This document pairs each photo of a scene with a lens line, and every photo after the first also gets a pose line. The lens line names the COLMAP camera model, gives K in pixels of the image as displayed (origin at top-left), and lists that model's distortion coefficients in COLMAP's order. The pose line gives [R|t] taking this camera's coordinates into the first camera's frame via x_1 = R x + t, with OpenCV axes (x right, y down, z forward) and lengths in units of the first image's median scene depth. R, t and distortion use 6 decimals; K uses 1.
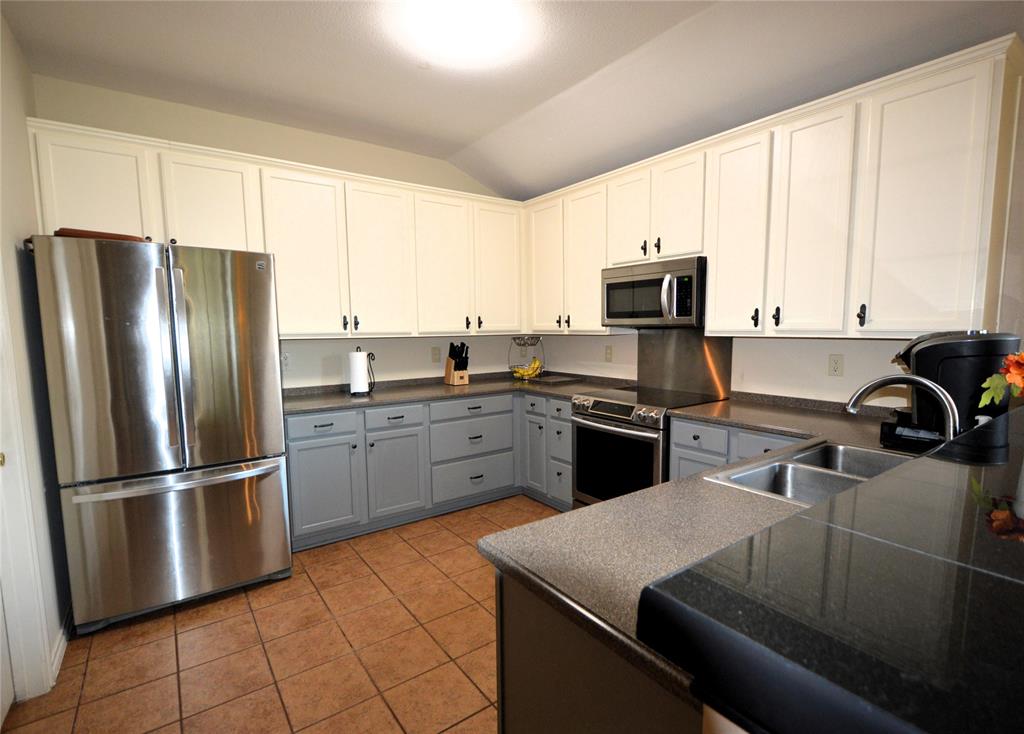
lens RADIAL K [[457.0, 0, 512.0], [0, 457.0, 367.0], [0, 0, 1]] dist [-0.013129, 0.000066]
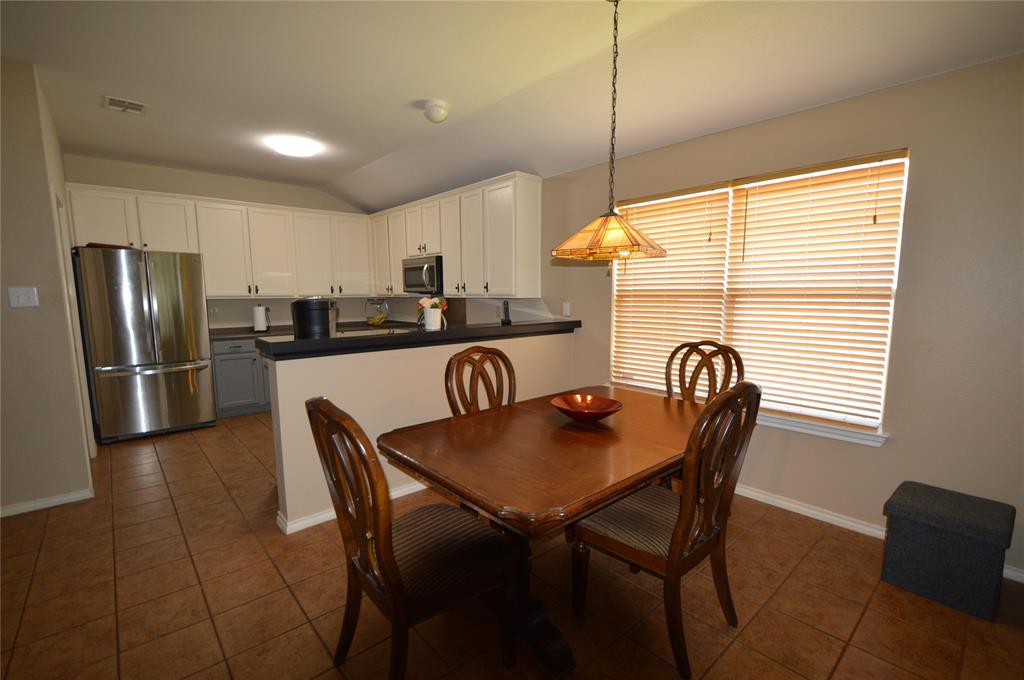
lens RADIAL K [[459.4, 0, 508.6], [0, 459.4, 338.5], [0, 0, 1]] dist [-0.001860, -0.000066]
pose [[0.996408, -0.006532, 0.084427, 0.506357], [0.005343, 0.999883, 0.014300, 0.074210], [-0.084511, -0.013797, 0.996327, -0.889993]]
